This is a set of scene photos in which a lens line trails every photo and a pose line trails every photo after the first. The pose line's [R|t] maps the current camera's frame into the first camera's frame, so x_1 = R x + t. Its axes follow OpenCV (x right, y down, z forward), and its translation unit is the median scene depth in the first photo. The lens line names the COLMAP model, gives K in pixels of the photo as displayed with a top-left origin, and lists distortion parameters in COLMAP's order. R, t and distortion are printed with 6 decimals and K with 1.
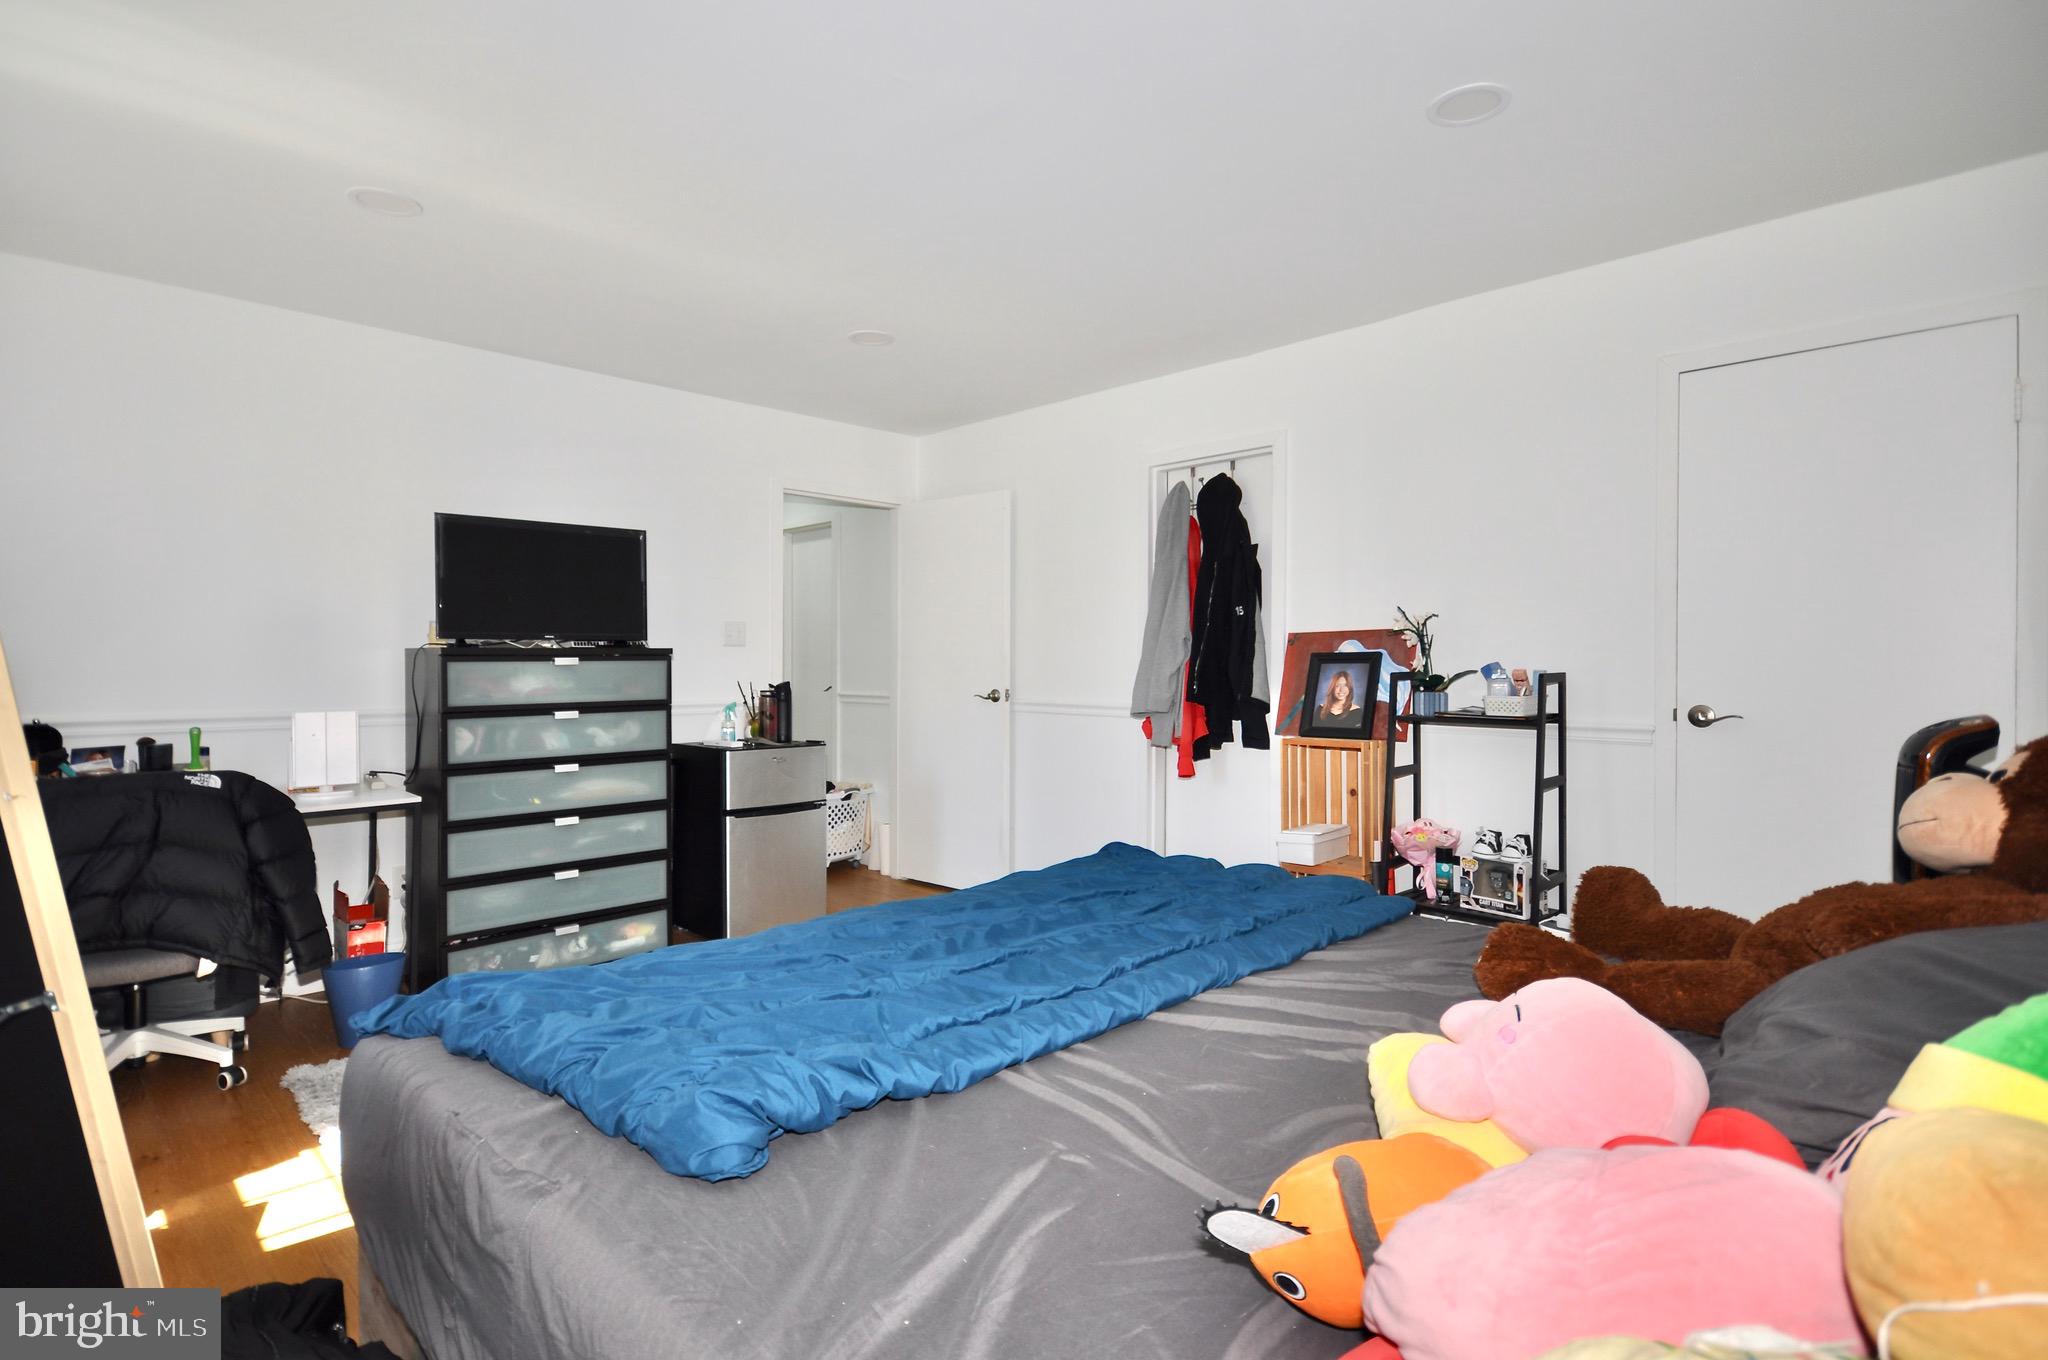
lens RADIAL K [[998.9, 0, 1022.7], [0, 998.9, 654.0], [0, 0, 1]] dist [0.004505, 0.000911]
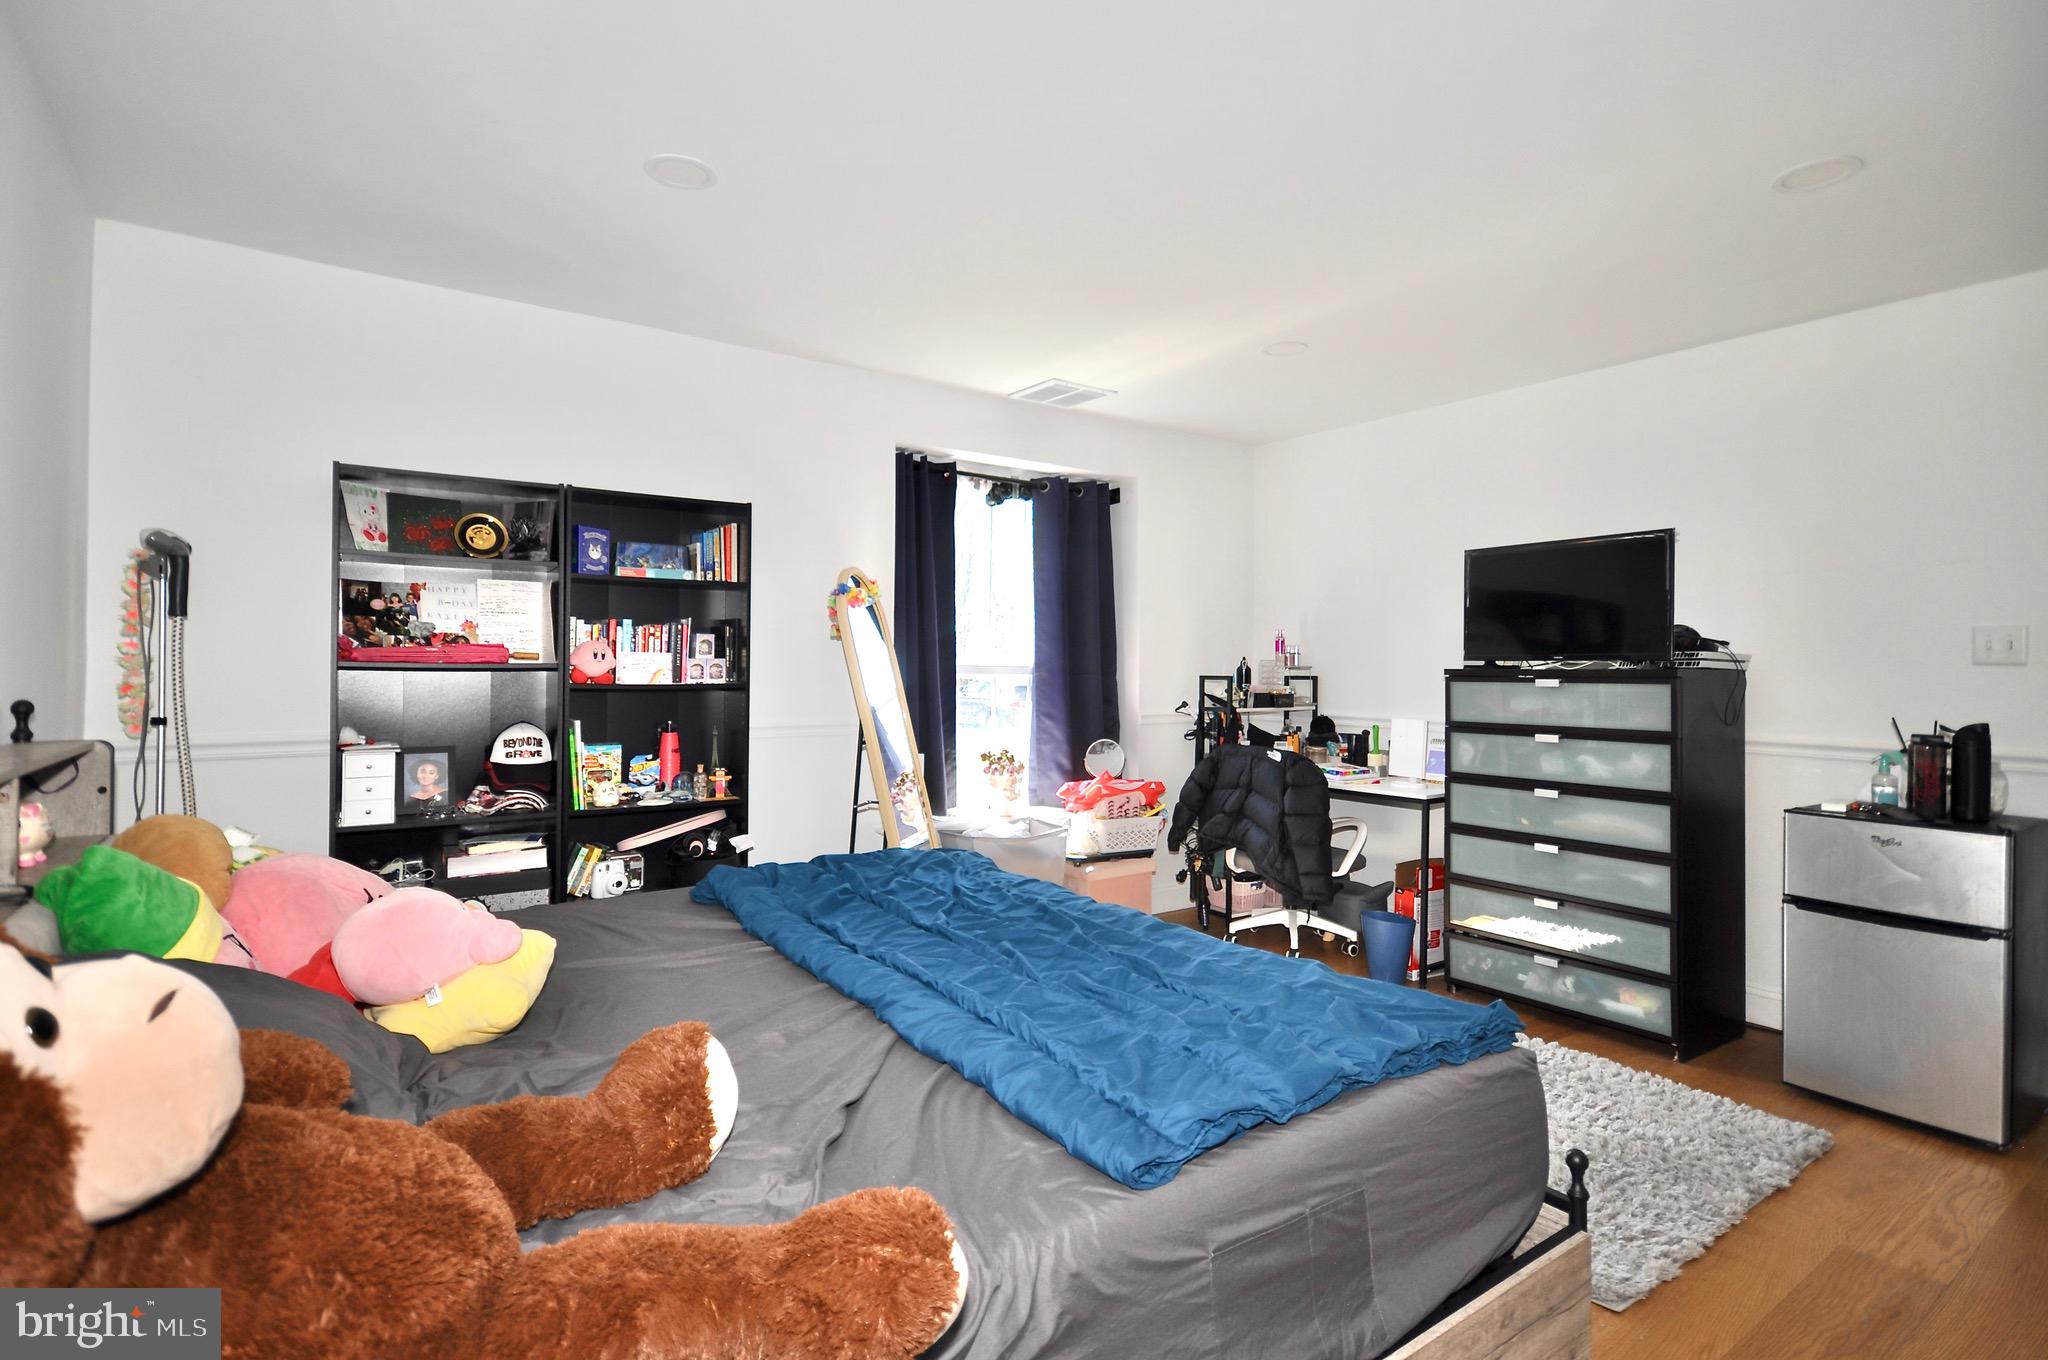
lens RADIAL K [[998.9, 0, 1022.7], [0, 998.9, 654.0], [0, 0, 1]] dist [0.004505, 0.000911]
pose [[-0.166408, -0.013367, -0.985966, 0.577540], [-0.005802, 0.999904, -0.012577, -0.005573], [0.986040, 0.003628, -0.166469, 0.651302]]
